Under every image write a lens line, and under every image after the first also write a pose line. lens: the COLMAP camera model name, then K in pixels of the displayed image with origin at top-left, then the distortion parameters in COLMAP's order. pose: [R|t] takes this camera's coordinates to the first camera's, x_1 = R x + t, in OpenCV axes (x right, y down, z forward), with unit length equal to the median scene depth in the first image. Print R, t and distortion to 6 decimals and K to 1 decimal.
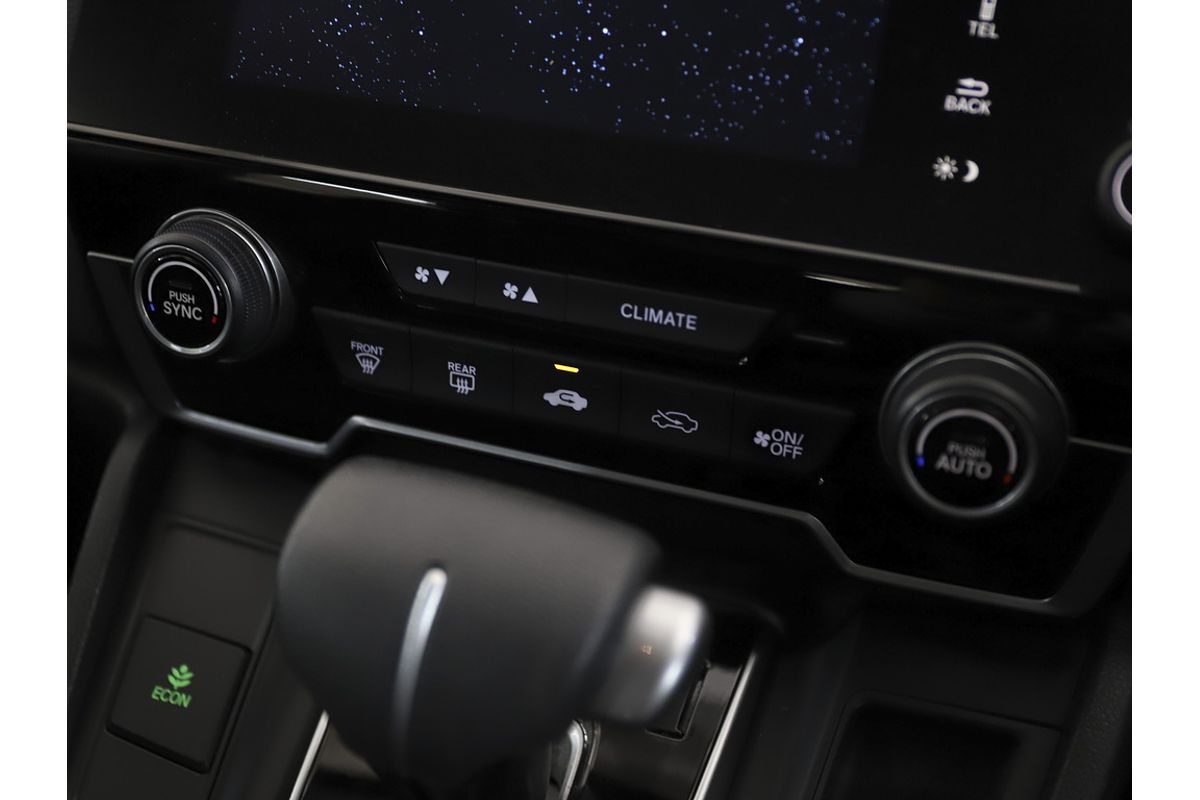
lens RADIAL K [[1496.3, 0, 600.0], [0, 1496.3, 400.0], [0, 0, 1]] dist [-0.036807, 0.160552]
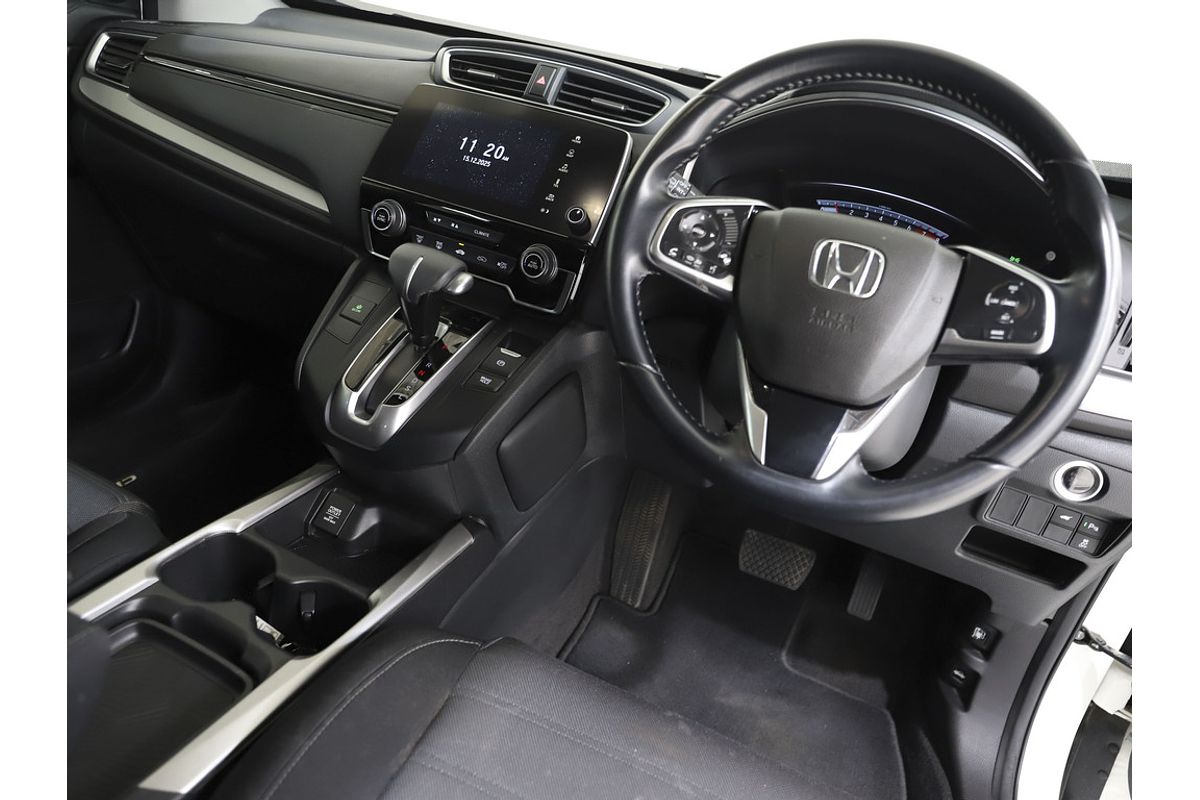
lens RADIAL K [[810.6, 0, 600.0], [0, 810.6, 400.0], [0, 0, 1]] dist [-0.084632, -0.000030]
pose [[0.980561, 0.194604, 0.025093, 0.422721], [-0.189118, 0.971417, -0.143472, 0.713216], [-0.052296, 0.135937, 0.989336, -1.385200]]
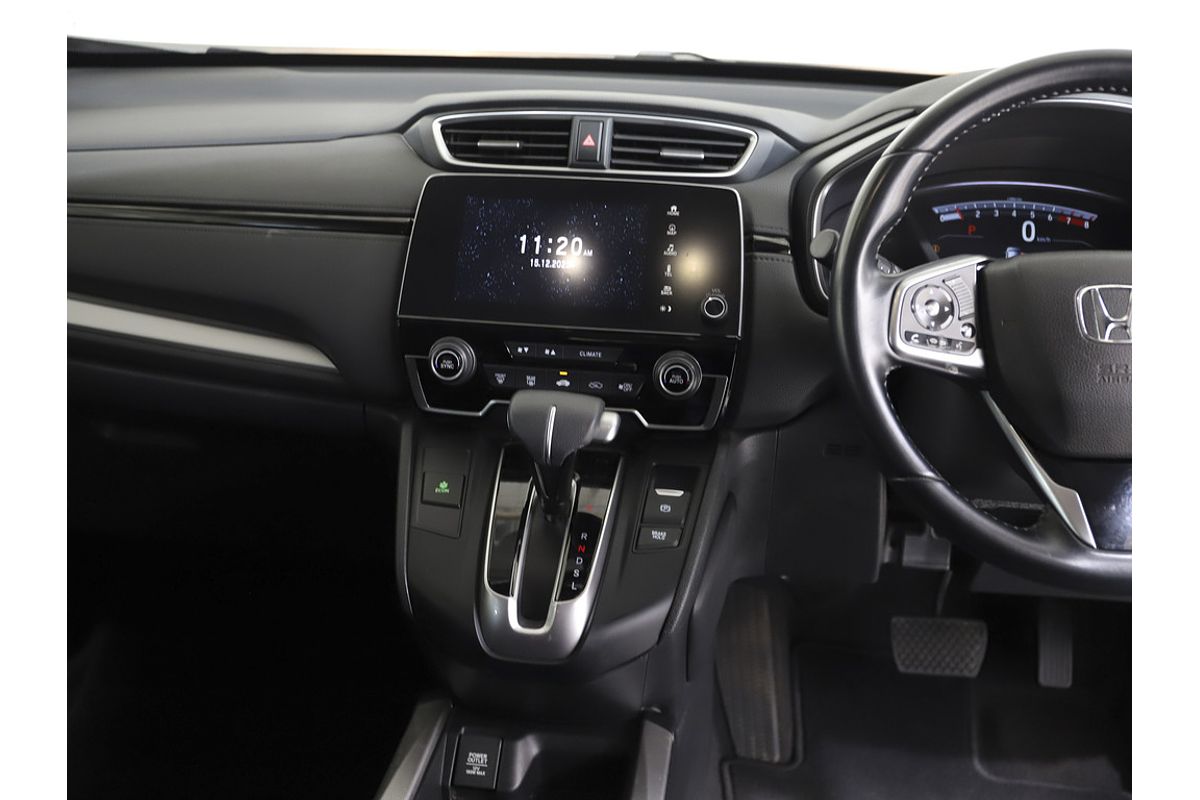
lens RADIAL K [[1243.6, 0, 600.0], [0, 1243.6, 400.0], [0, 0, 1]] dist [-0.012800, 0.034743]
pose [[0.973237, -0.058704, 0.222180, -0.597705], [0.102239, 0.976477, -0.189841, 0.609631], [-0.205809, 0.207476, 0.956345, -1.819968]]
